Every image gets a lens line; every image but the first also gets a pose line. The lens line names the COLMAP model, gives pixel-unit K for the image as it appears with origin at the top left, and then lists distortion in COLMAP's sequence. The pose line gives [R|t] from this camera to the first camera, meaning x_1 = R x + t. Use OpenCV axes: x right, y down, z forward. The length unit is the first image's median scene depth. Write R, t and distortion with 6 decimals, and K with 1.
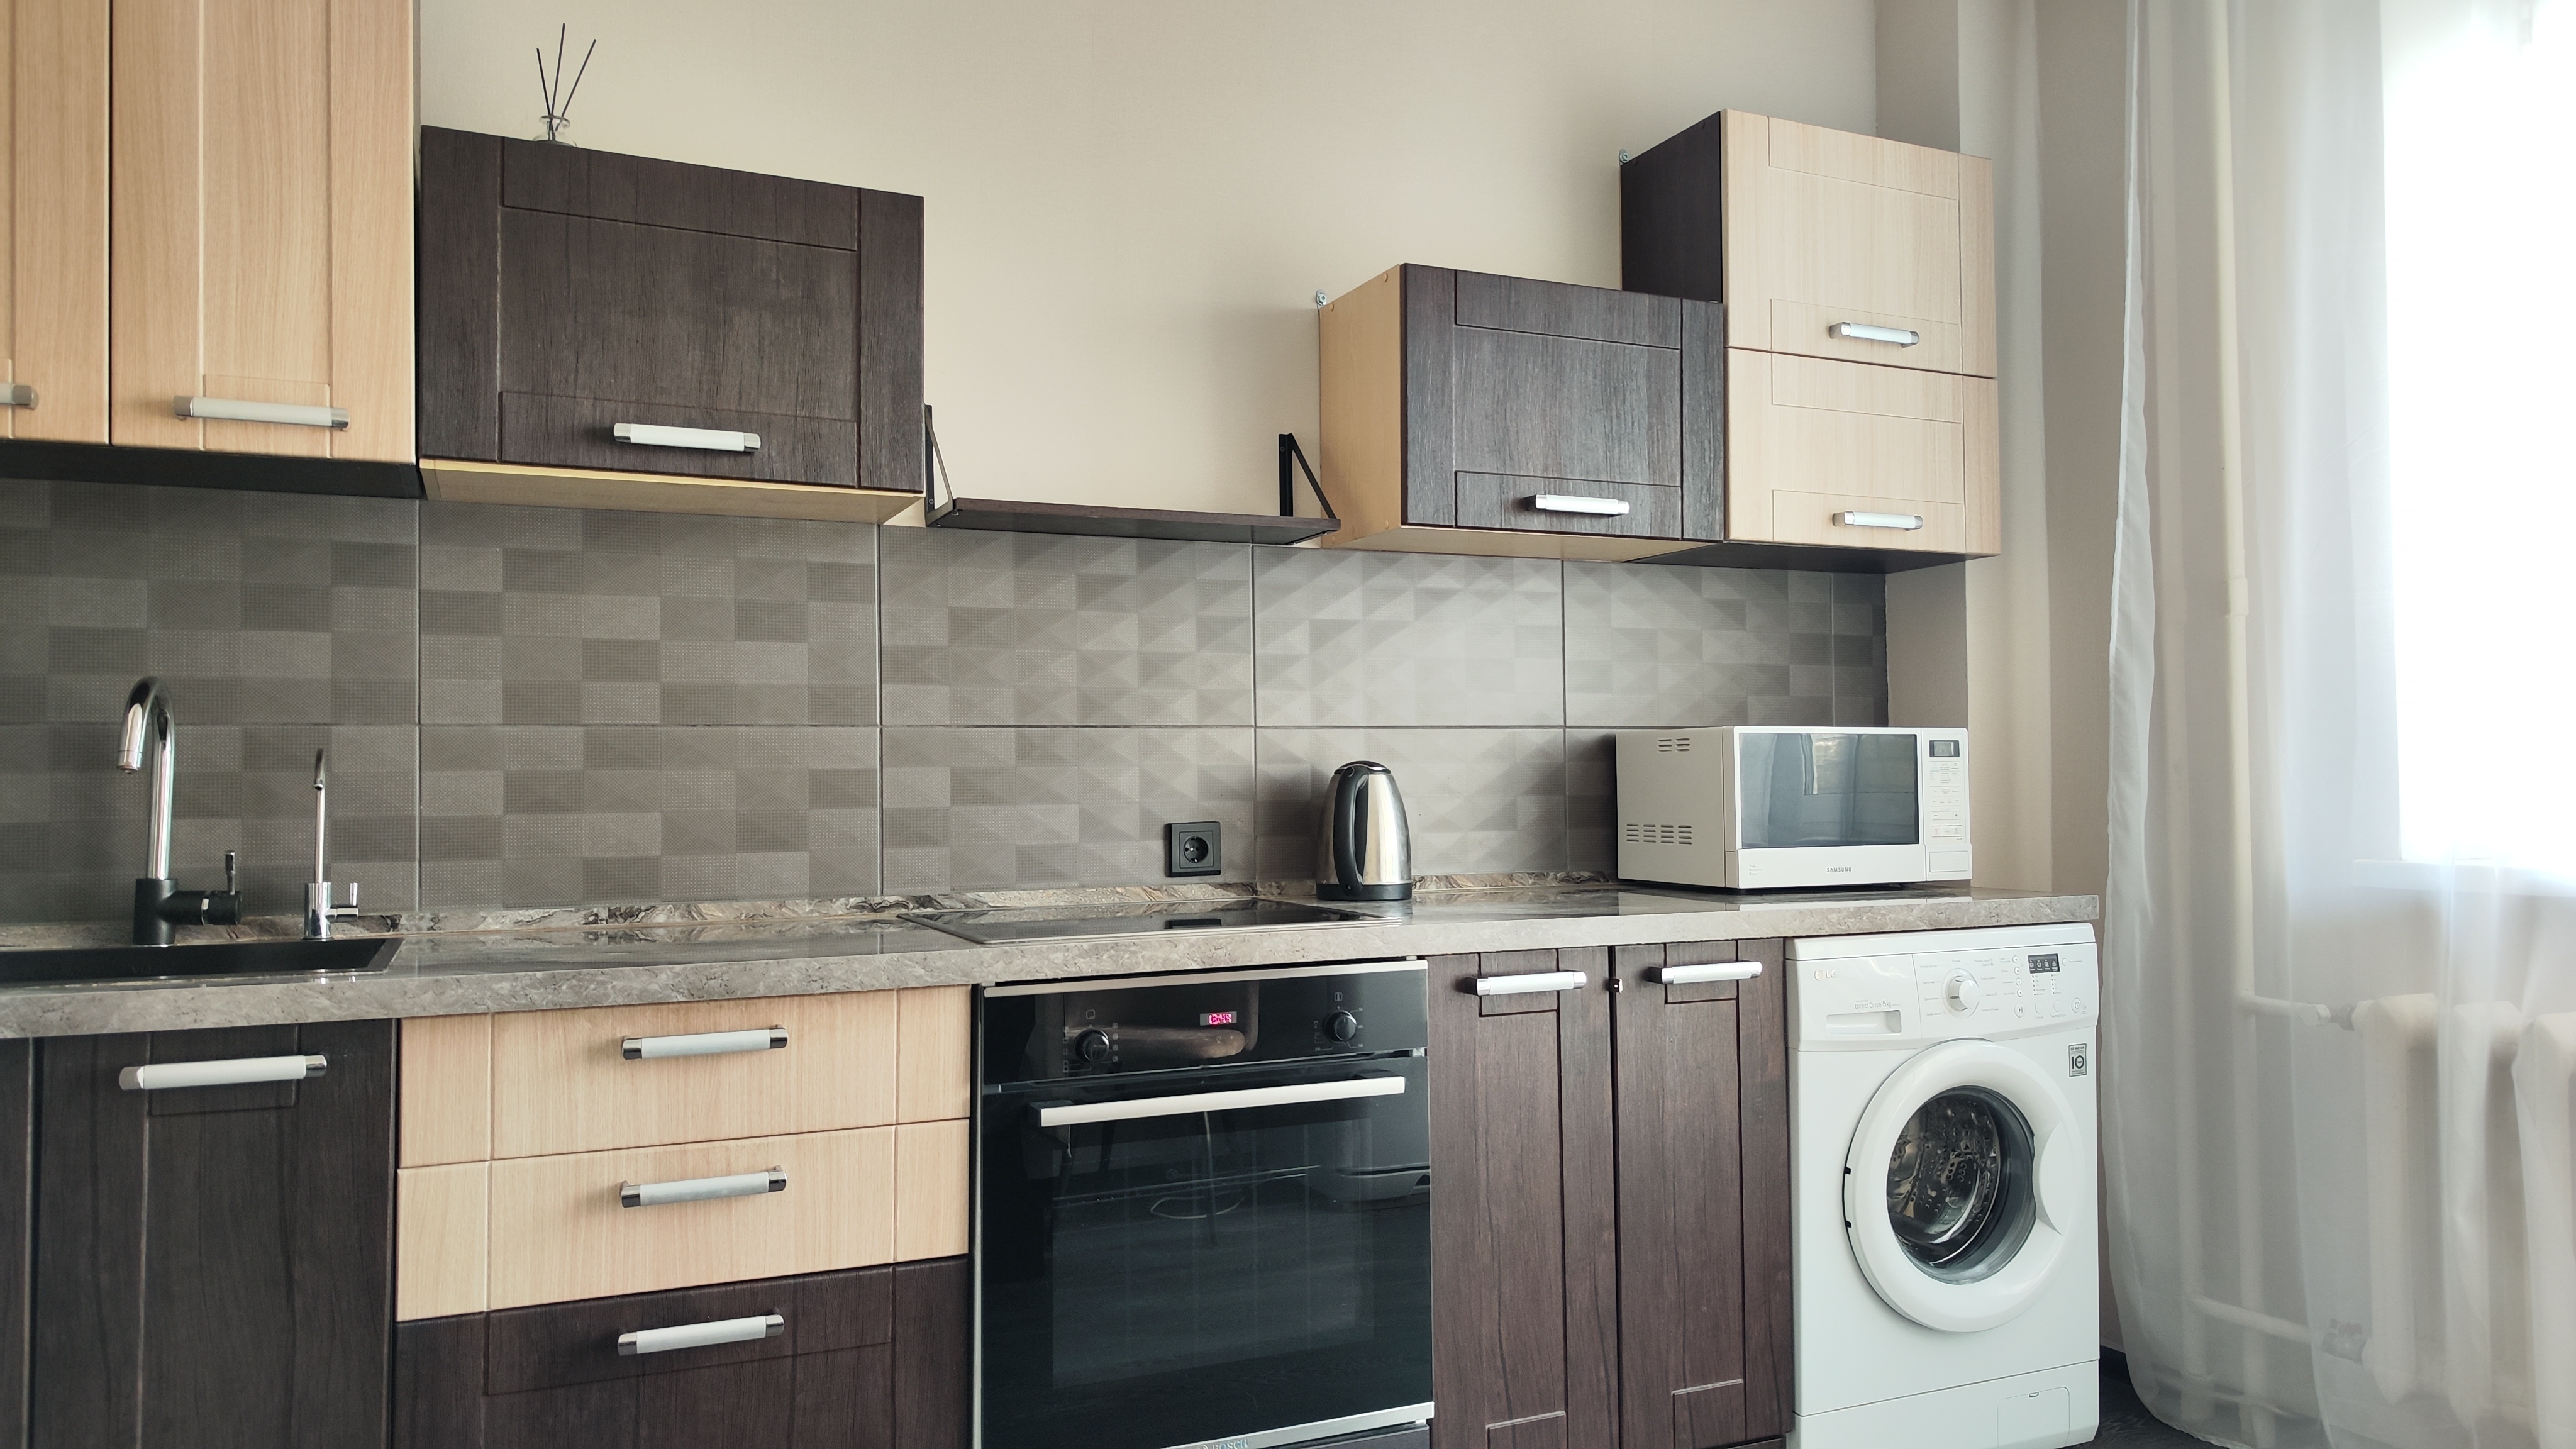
lens RADIAL K [[1767.2, 0, 1288.0], [0, 1767.2, 724.5], [0, 0, 1]] dist [0.009053, -0.001336]
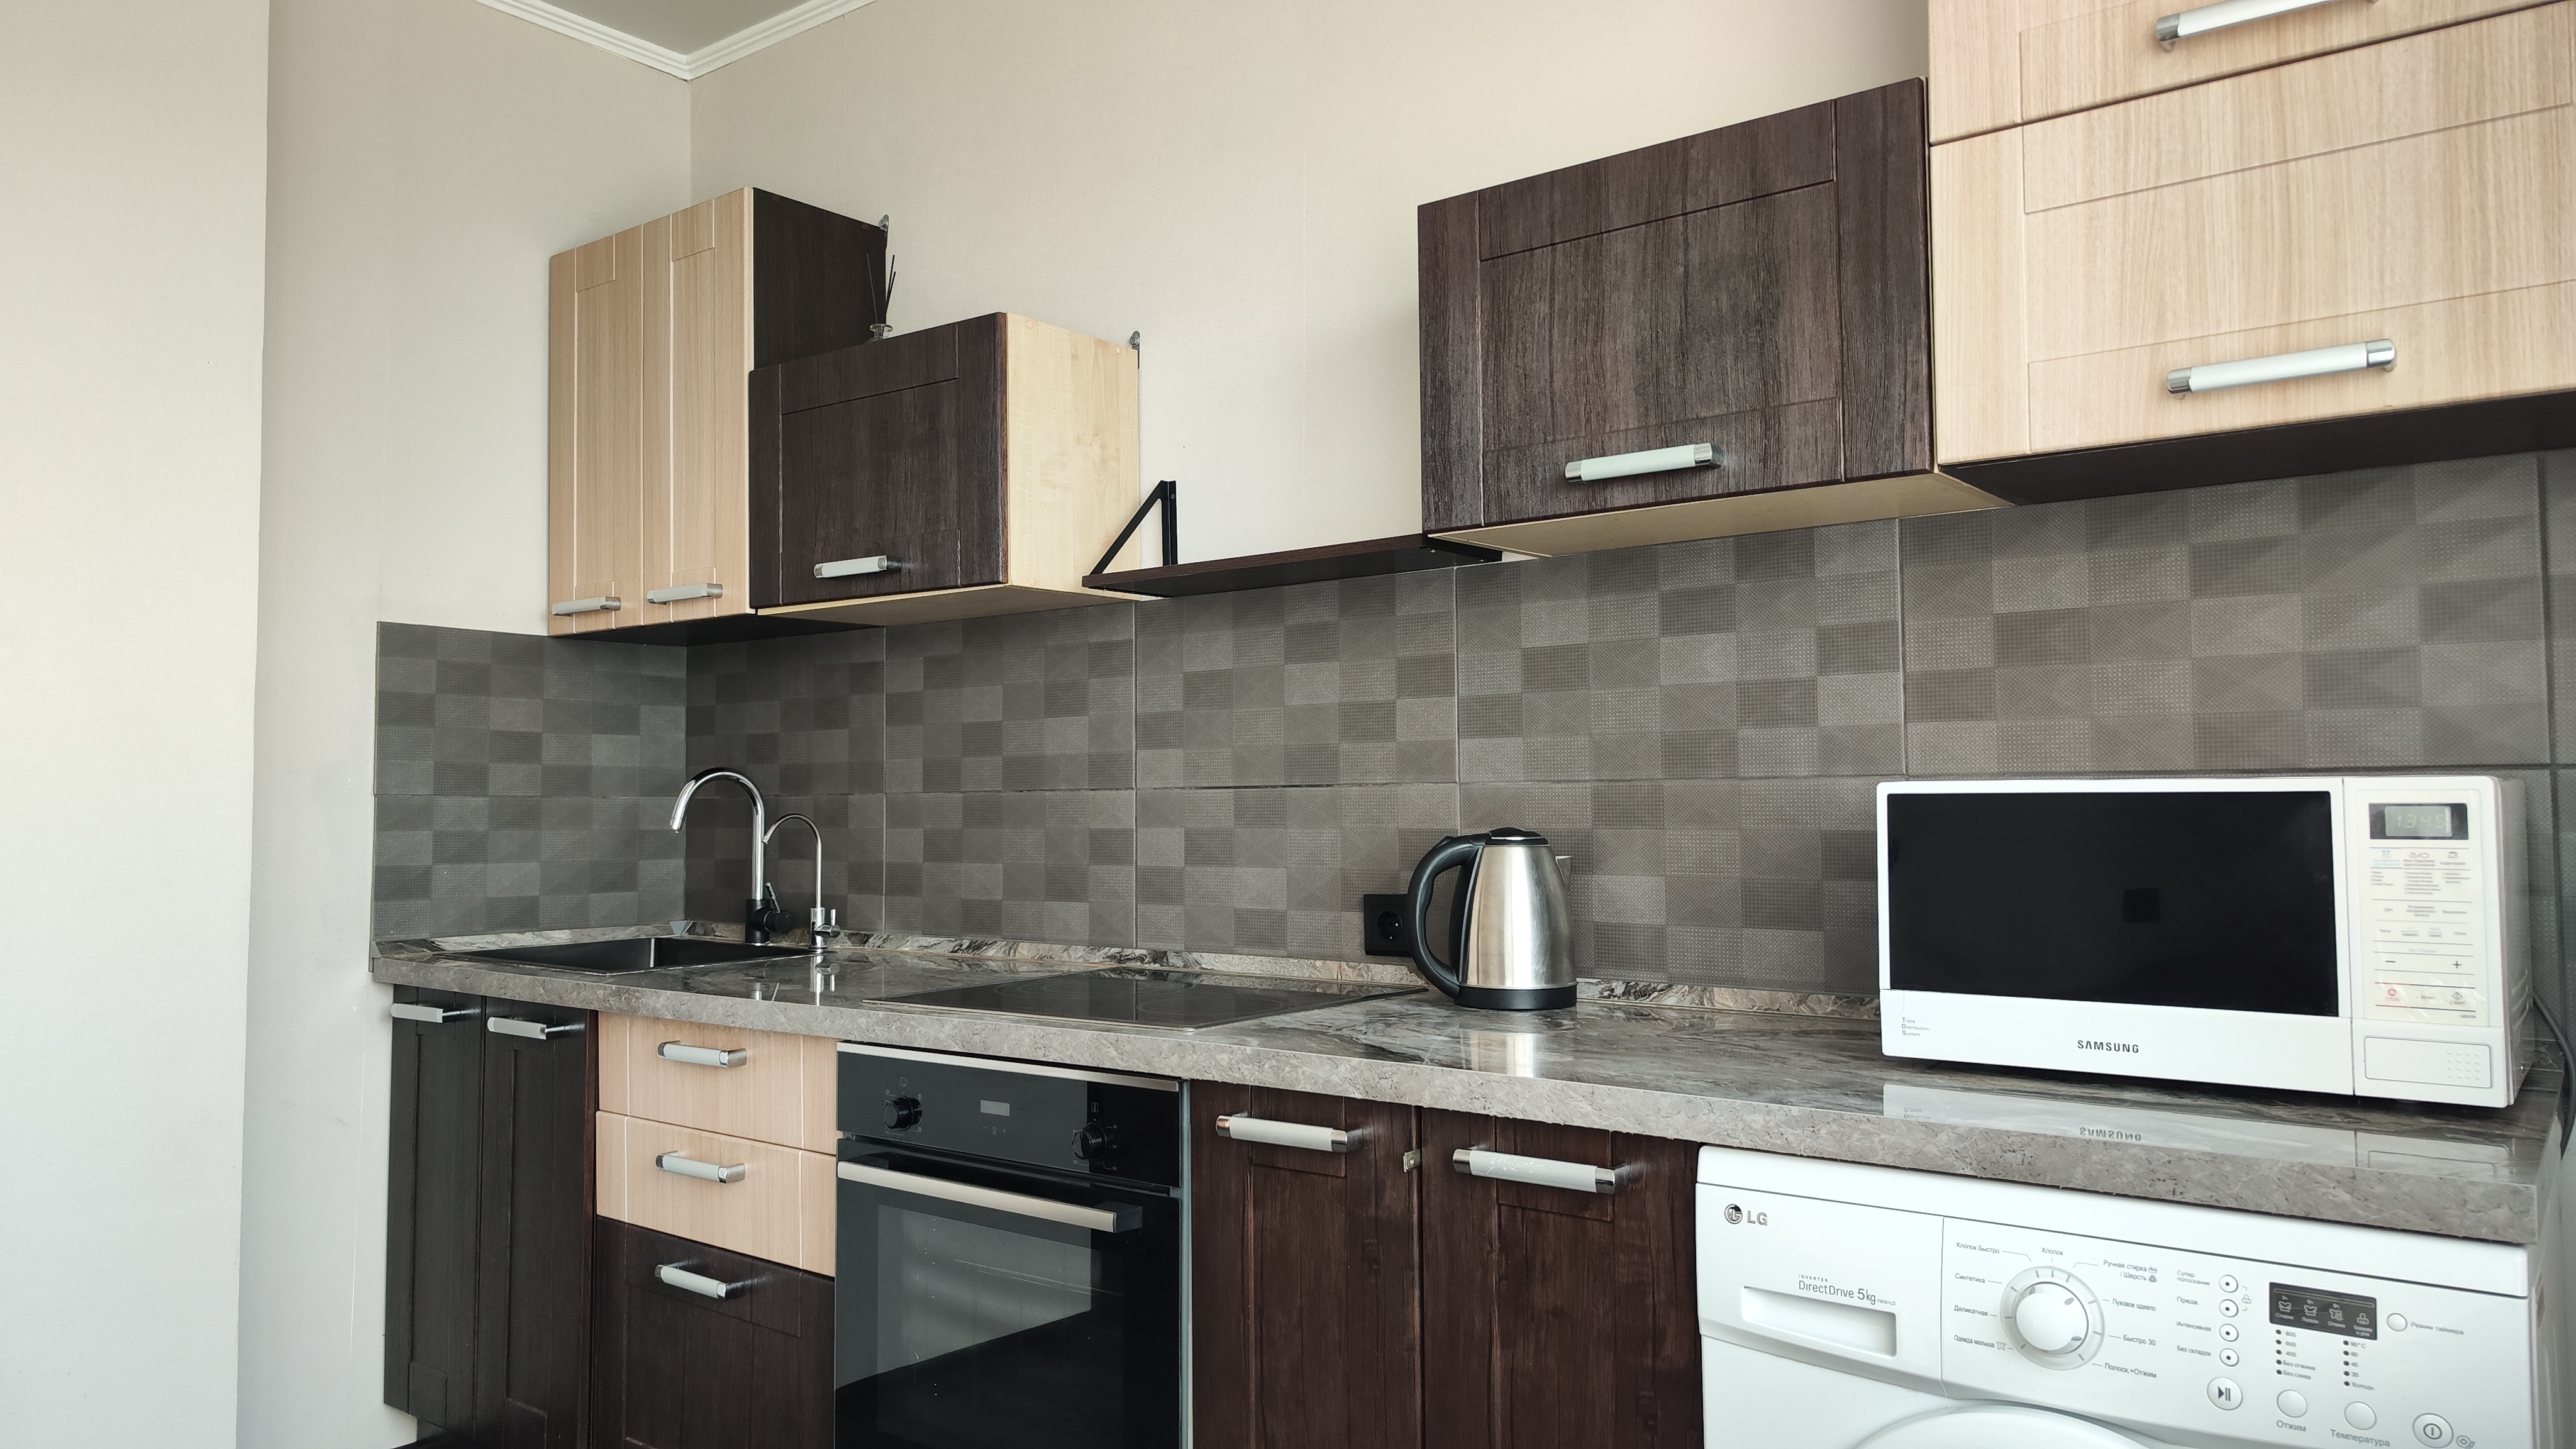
lens RADIAL K [[1709.0, 0, 1288.0], [0, 1709.0, 724.5], [0, 0, 1]] dist [0.011046, 0.000520]
pose [[0.470831, -0.032200, -0.881636, 0.740340], [0.036014, 0.999202, -0.017261, -0.017483], [0.881488, -0.023624, 0.471615, 0.603332]]
